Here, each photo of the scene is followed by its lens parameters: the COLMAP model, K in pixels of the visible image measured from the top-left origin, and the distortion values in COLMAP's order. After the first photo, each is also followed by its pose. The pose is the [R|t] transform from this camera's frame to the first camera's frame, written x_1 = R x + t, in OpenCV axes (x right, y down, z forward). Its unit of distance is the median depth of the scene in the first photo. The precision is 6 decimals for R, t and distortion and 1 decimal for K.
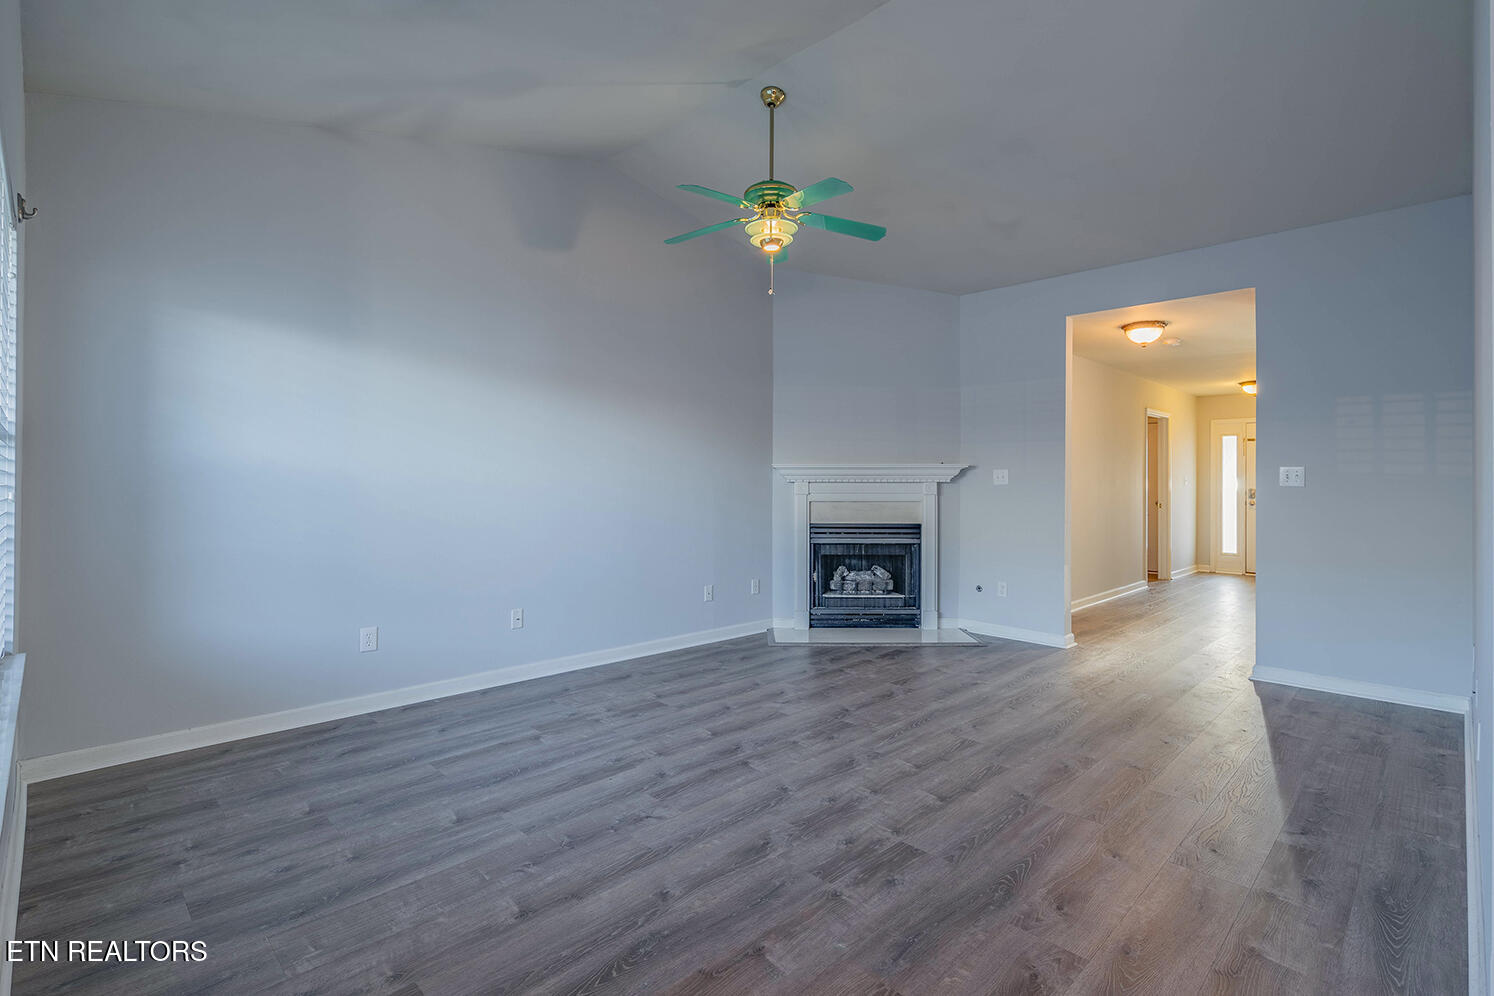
lens RADIAL K [[701.8, 0, 753.8], [0, 701.8, 477.1], [0, 0, 1]] dist [0.000073, 0.000100]
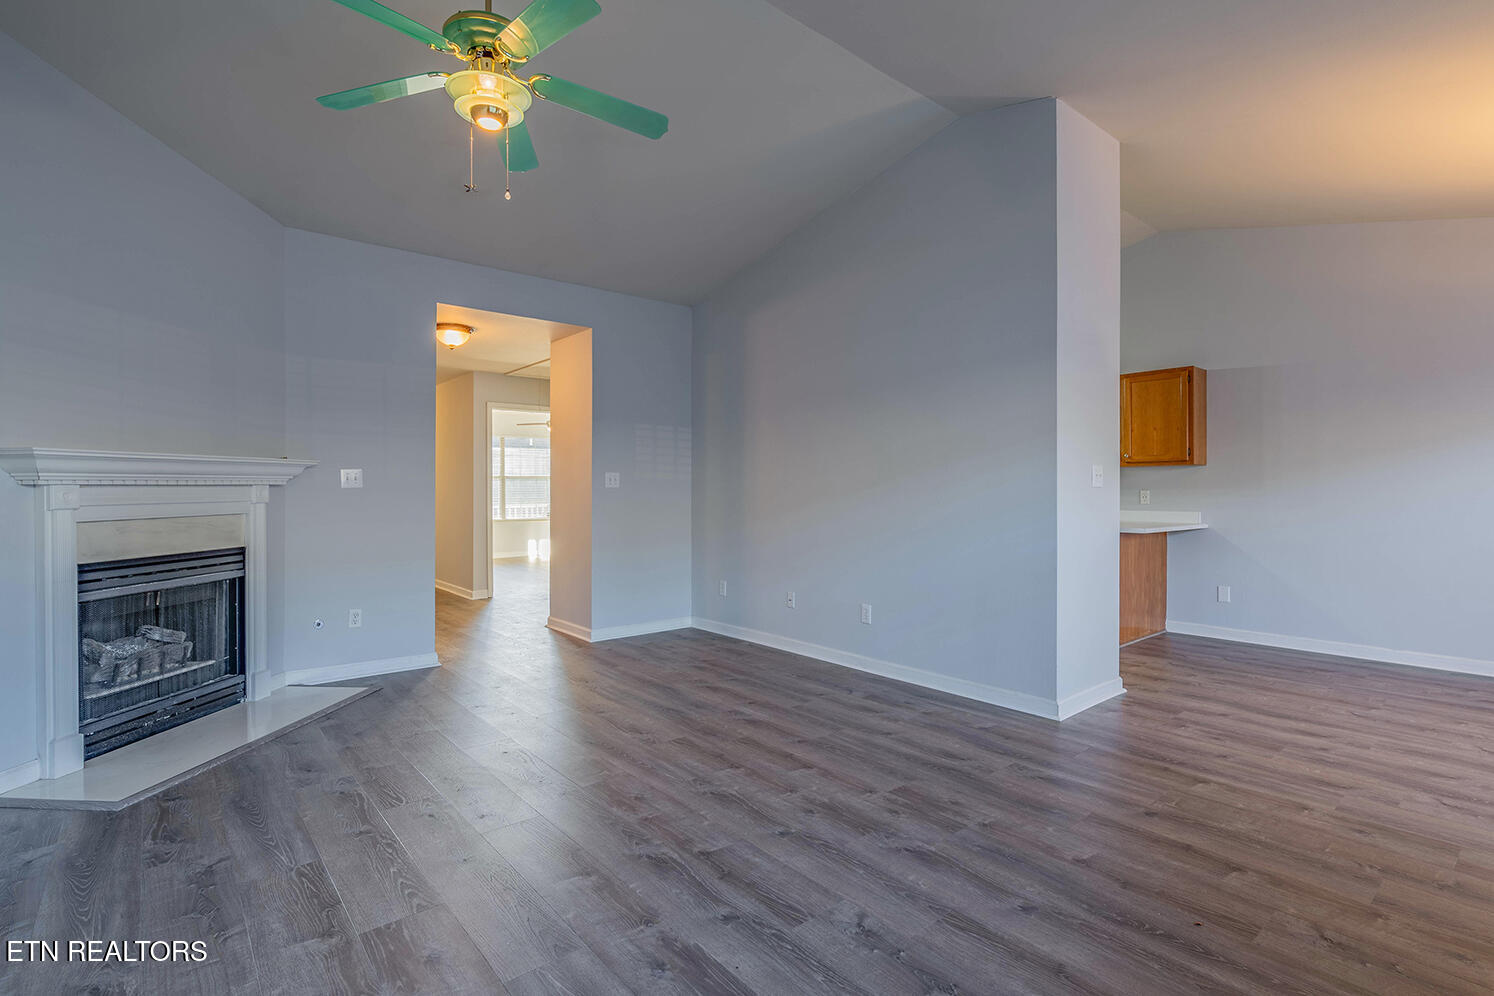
lens RADIAL K [[721.4, 0, 747.4], [0, 721.4, 489.3], [0, 0, 1]] dist [-0.001025, -0.000686]
pose [[0.082823, -0.007483, 0.996536, -0.561231], [-0.006775, 0.999944, 0.008072, 0.003817], [-0.996541, -0.007420, 0.082768, 0.636307]]
